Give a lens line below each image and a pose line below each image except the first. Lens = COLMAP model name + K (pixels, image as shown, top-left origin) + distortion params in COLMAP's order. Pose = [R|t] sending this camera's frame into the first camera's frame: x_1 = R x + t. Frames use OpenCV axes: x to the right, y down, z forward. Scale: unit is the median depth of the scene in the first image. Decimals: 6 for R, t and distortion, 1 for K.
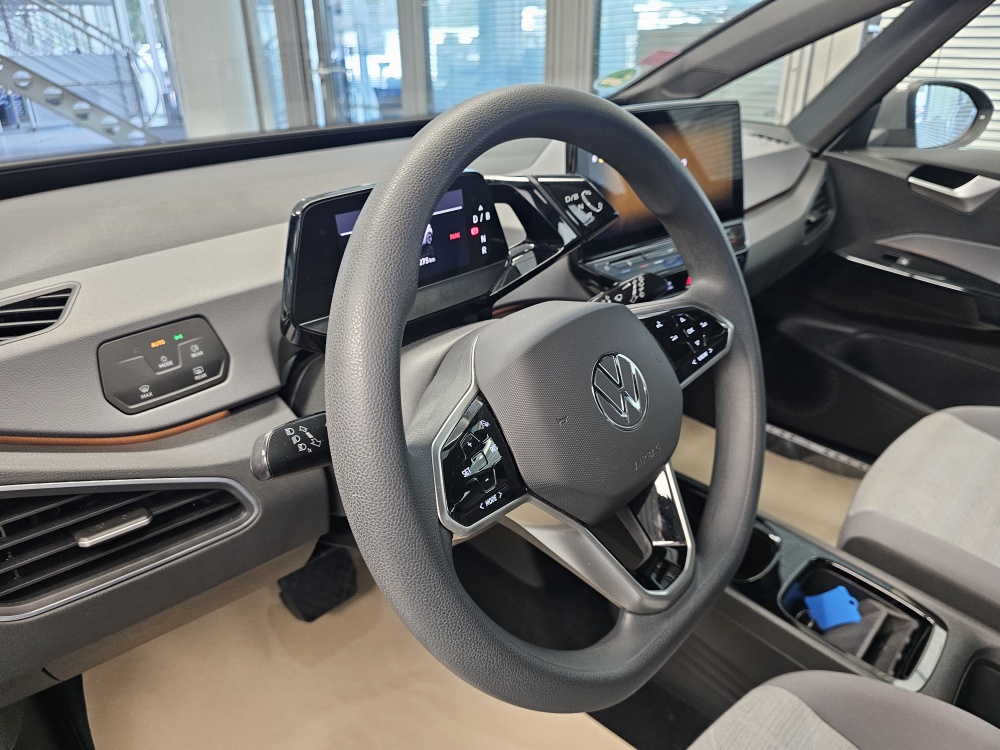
lens RADIAL K [[681.0, 0, 495.2], [0, 681.0, 373.6], [0, 0, 1]] dist [0.041822, -0.046061]
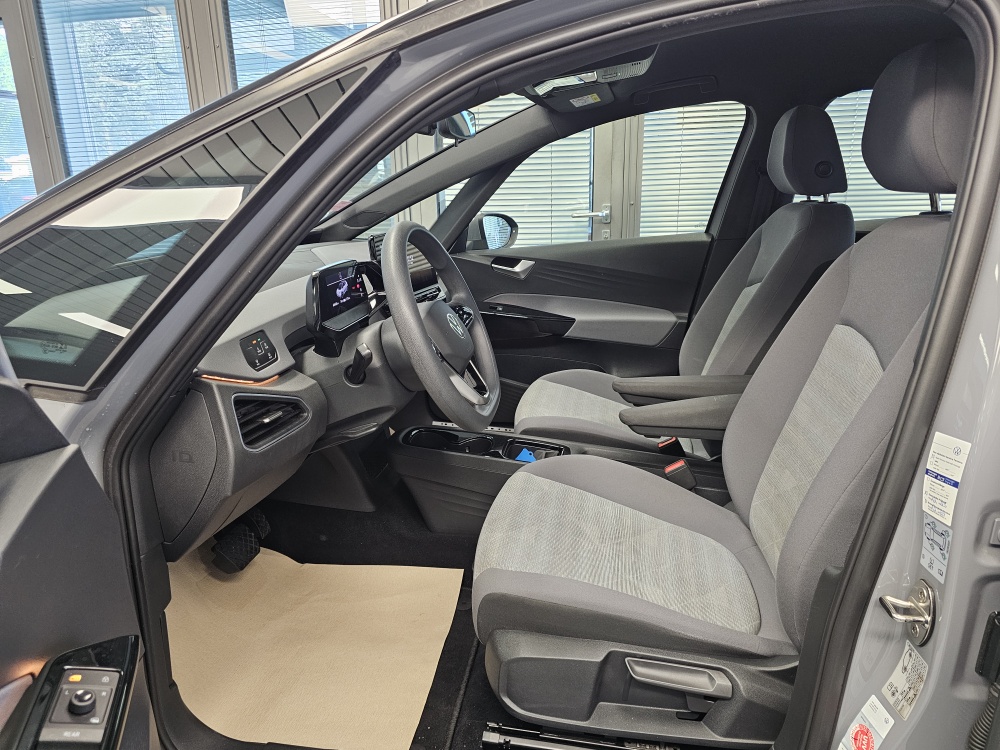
lens RADIAL K [[681.0, 0, 499.9], [0, 681.0, 371.4], [0, 0, 1]] dist [0.041822, -0.046061]
pose [[0.823697, -0.159362, 0.544175, -0.427155], [0.255079, 0.961246, -0.104602, 0.191606], [-0.506416, 0.224968, 0.832425, -0.475580]]
